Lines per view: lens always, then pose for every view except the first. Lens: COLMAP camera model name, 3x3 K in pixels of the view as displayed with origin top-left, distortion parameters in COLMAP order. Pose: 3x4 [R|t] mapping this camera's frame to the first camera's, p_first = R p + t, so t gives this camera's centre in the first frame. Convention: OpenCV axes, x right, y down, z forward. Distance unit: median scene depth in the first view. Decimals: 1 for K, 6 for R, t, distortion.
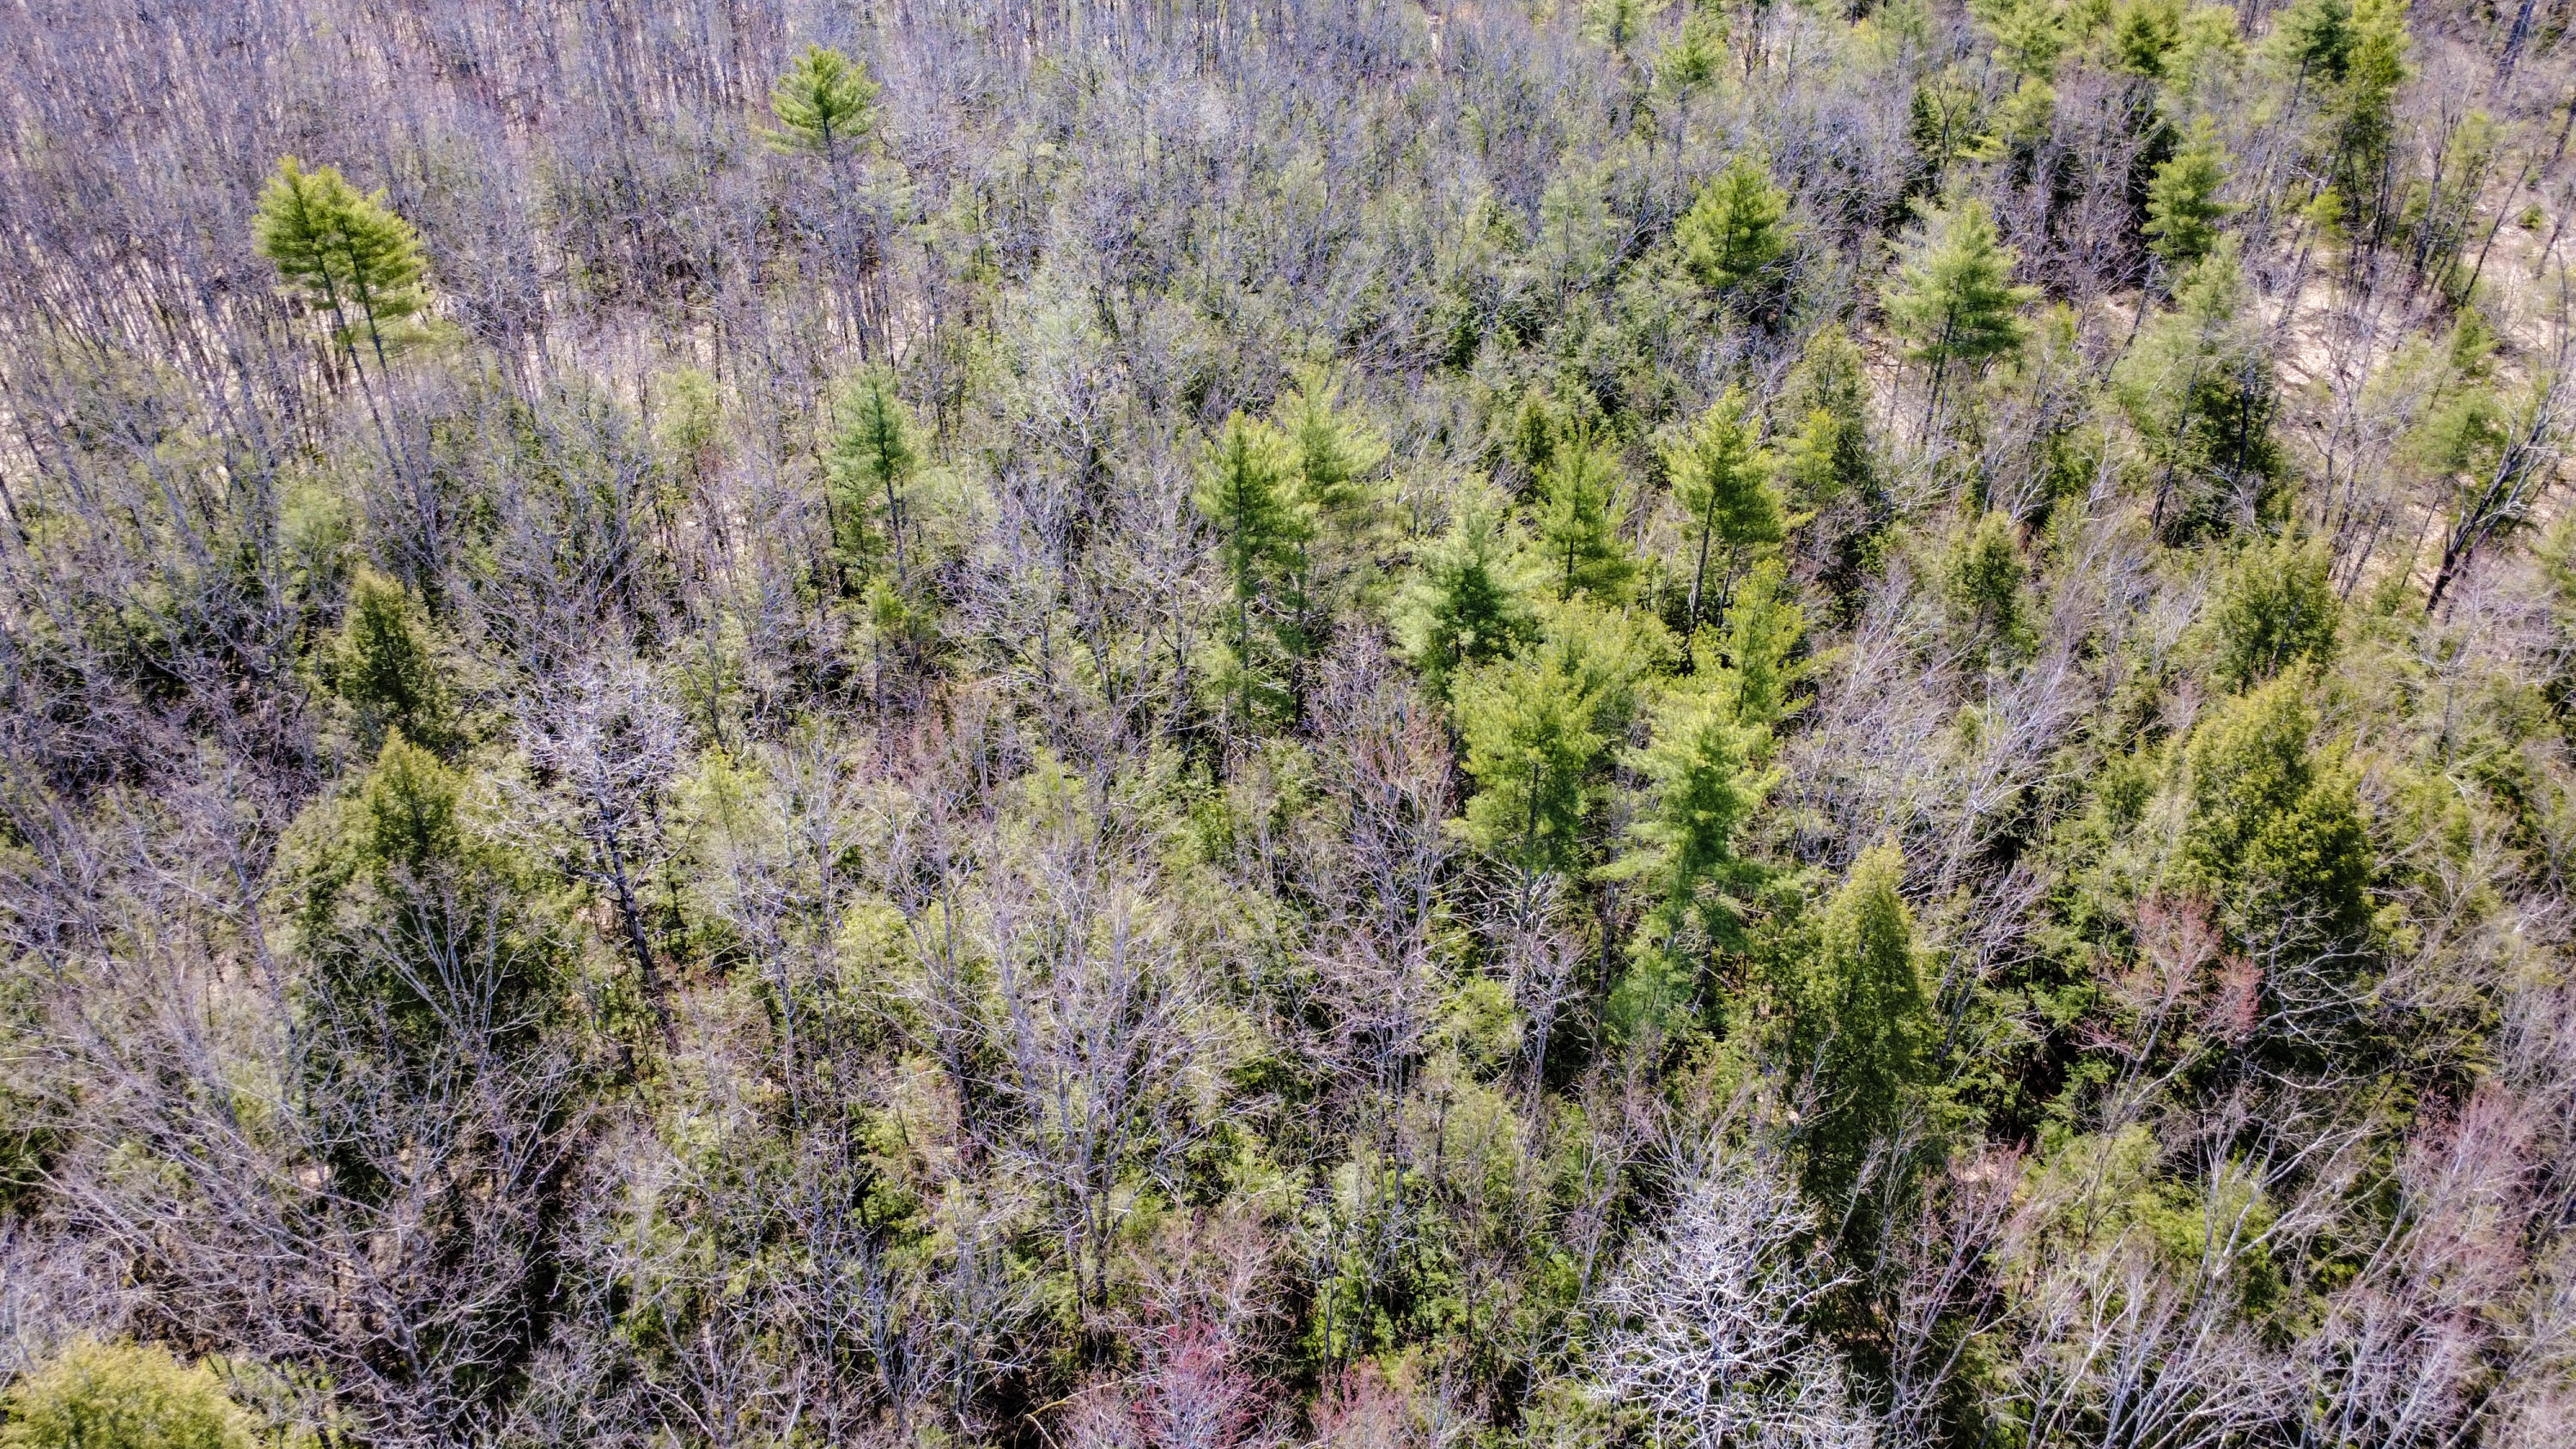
lens RADIAL K [[1908.5, 0, 1282.9], [0, 1908.5, 711.0], [0, 0, 1]] dist [0.001551, -0.000965]
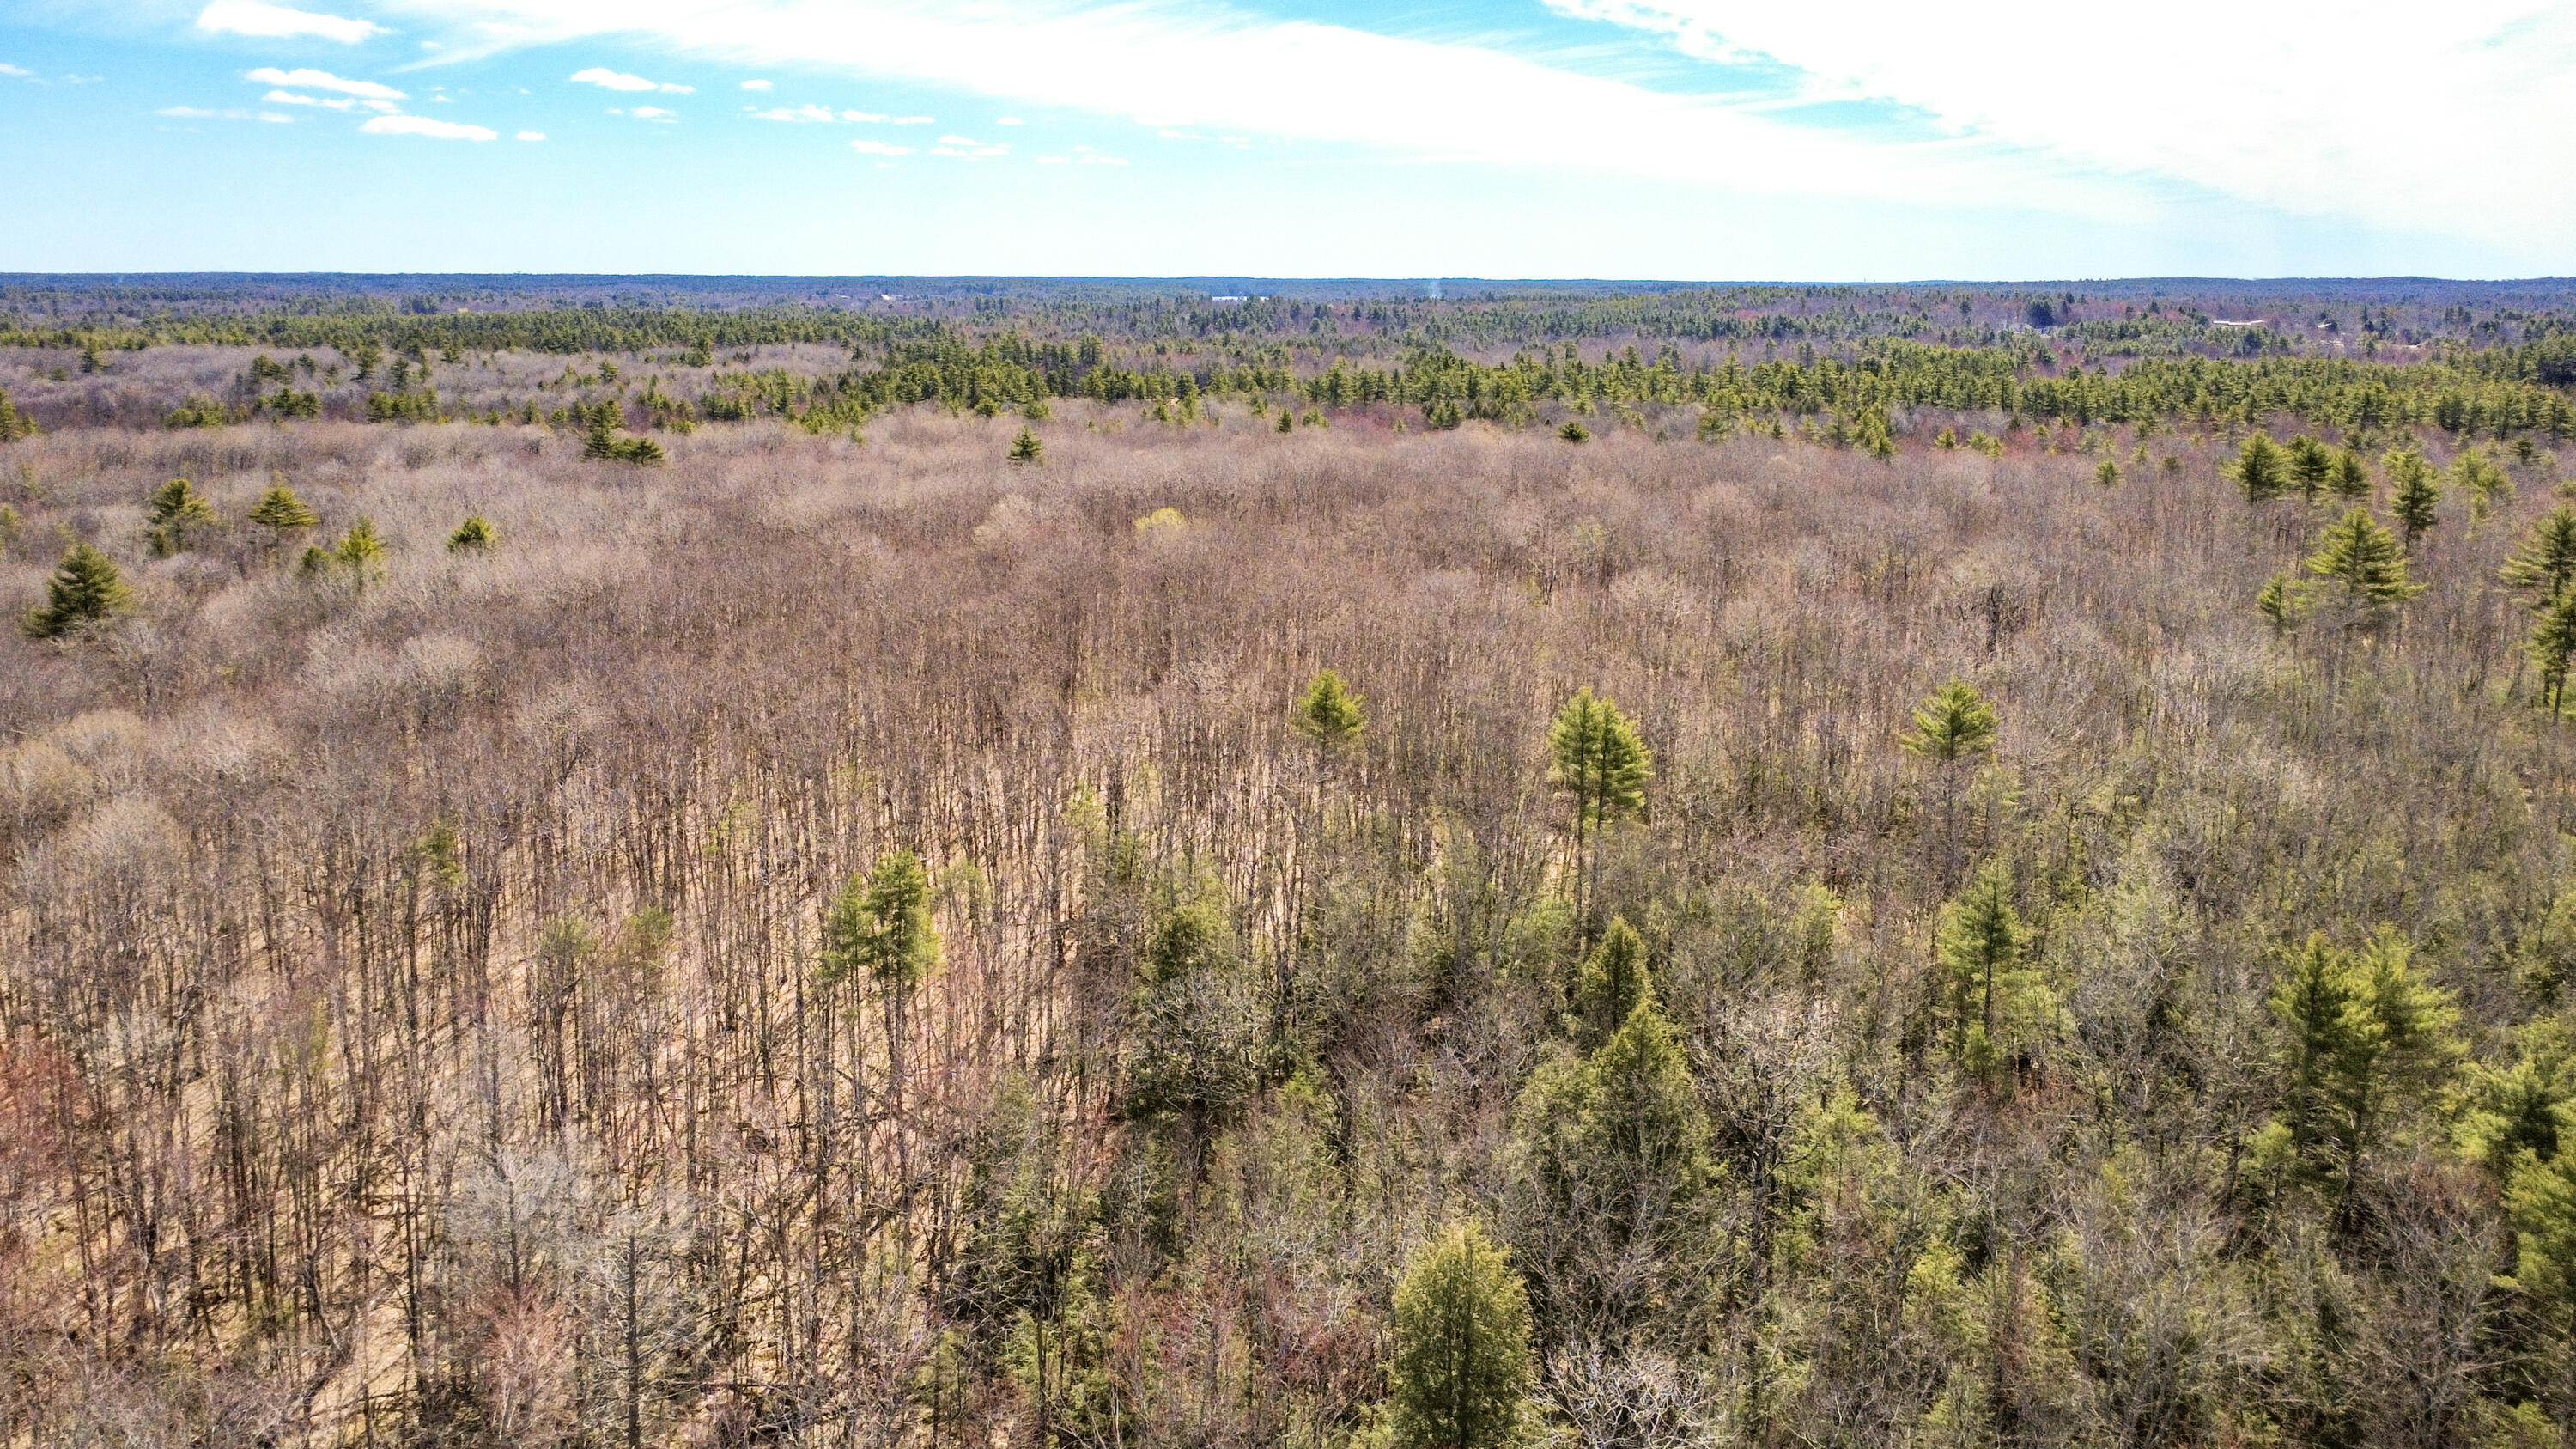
lens RADIAL K [[1908.5, 0, 1239.0], [0, 1908.5, 570.0], [0, 0, 1]] dist [0.001551, -0.000965]
pose [[0.856985, 0.098099, -0.505918, -0.020460], [-0.311418, 0.880773, -0.356733, 0.288968], [0.410603, 0.463267, 0.785359, -0.365288]]
